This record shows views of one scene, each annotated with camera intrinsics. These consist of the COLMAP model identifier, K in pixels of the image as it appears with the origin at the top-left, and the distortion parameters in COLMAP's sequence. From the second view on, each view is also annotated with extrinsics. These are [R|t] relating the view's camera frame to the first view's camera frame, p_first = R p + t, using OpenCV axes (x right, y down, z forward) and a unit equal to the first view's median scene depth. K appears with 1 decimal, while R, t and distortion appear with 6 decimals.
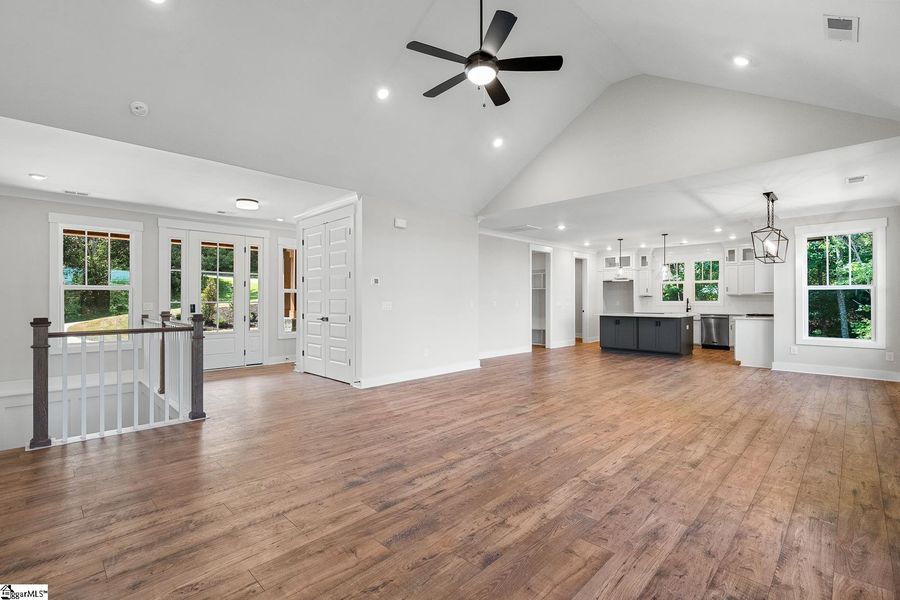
lens RADIAL K [[410.3, 0, 446.0], [0, 410.3, 300.3], [0, 0, 1]] dist [-0.008304, -0.000120]
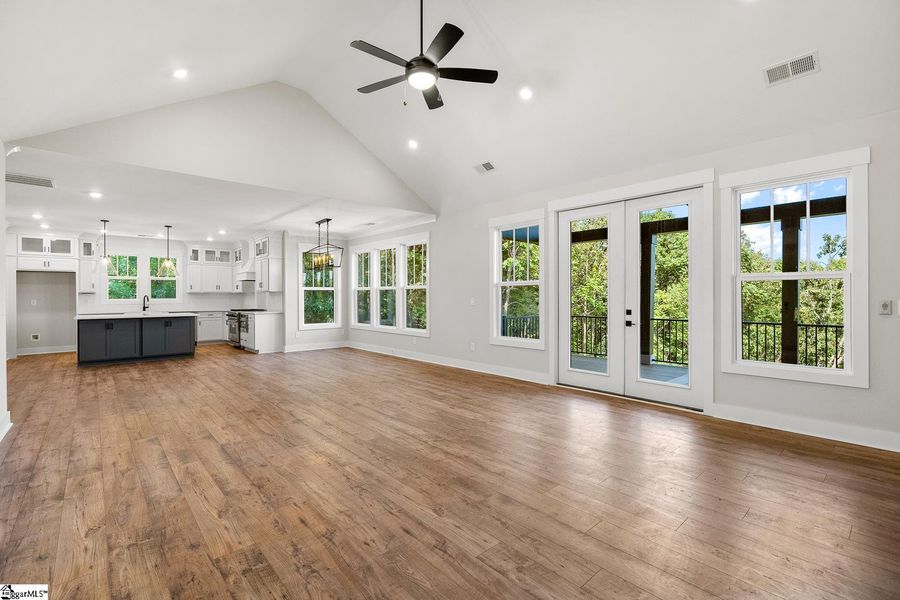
lens RADIAL K [[410.3, 0, 450.3], [0, 410.3, 296.3], [0, 0, 1]] dist [-0.008304, -0.000120]
pose [[0.051802, -0.001957, 0.998655, -0.849037], [0.003120, 0.999994, 0.001798, -0.009168], [-0.998652, 0.003023, 0.051808, 0.794897]]
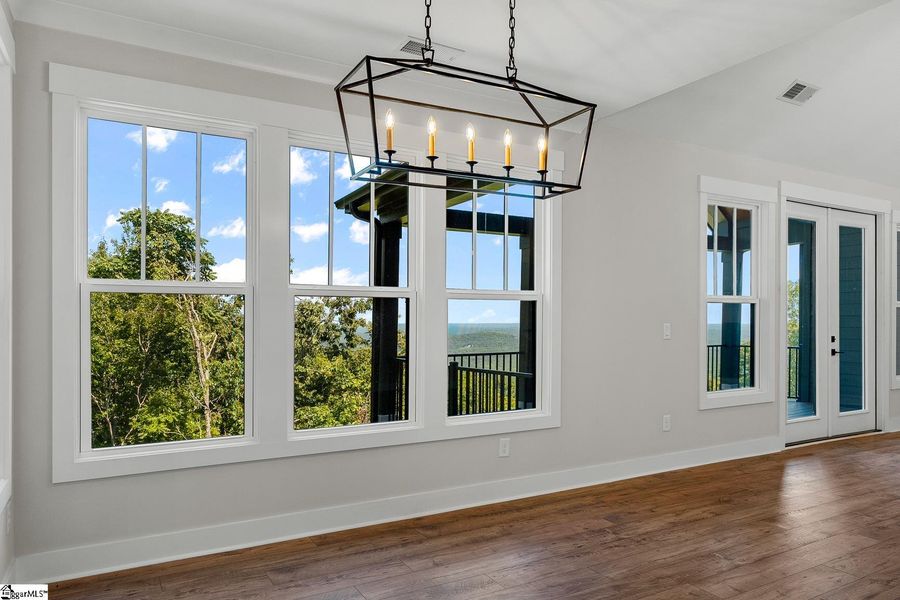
lens RADIAL K [[675.3, 0, 457.2], [0, 675.3, 326.2], [0, 0, 1]] dist [0.003458, -0.001418]
pose [[-0.975598, -0.000490, 0.219564, 1.128840], [0.001067, 0.999975, 0.006971, -0.003358], [-0.219562, 0.007035, -0.975573, 2.364705]]
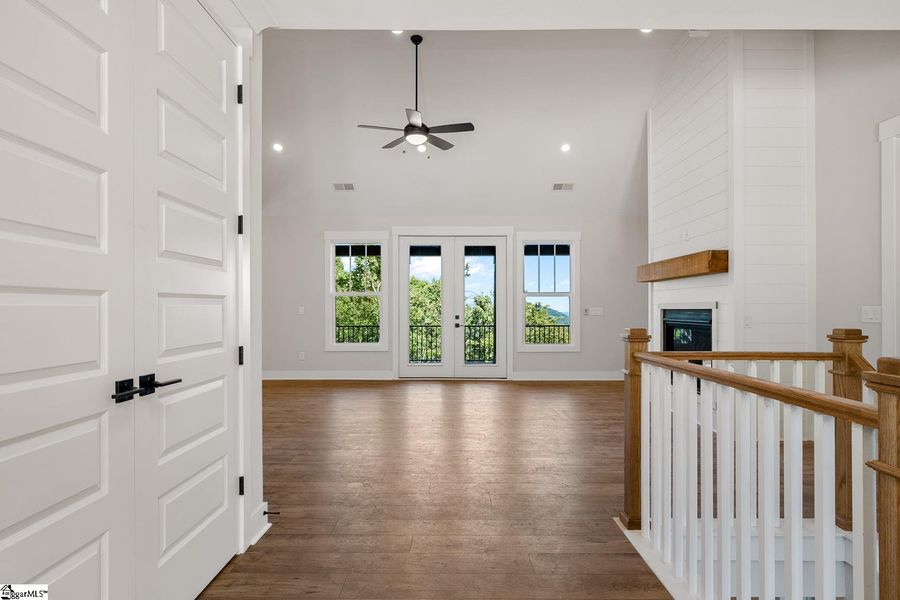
lens RADIAL K [[484.4, 0, 454.6], [0, 484.4, 309.1], [0, 0, 1]] dist [-0.008774, -0.001529]
pose [[-0.712573, 0.000083, 0.701598, -1.017819], [-0.000307, 1.000000, -0.000431, 0.010904], [-0.701598, -0.000522, -0.712573, 1.857878]]
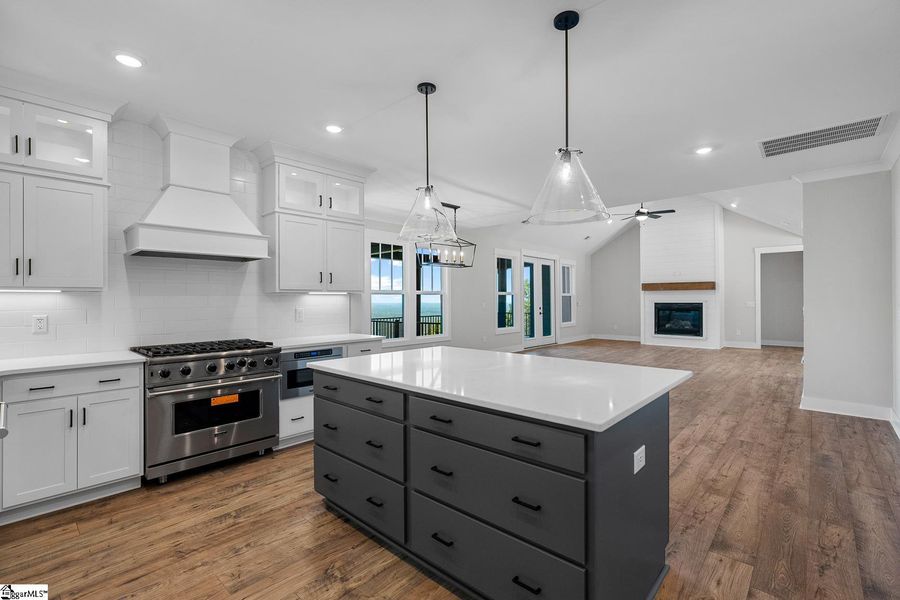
lens RADIAL K [[410.3, 0, 450.6], [0, 410.3, 294.3], [0, 0, 1]] dist [-0.008304, -0.000120]
pose [[-0.998157, 0.004894, -0.060487, 1.354451], [0.005864, 0.999857, -0.015866, -0.012598], [0.060401, -0.016191, -0.998043, 3.251748]]
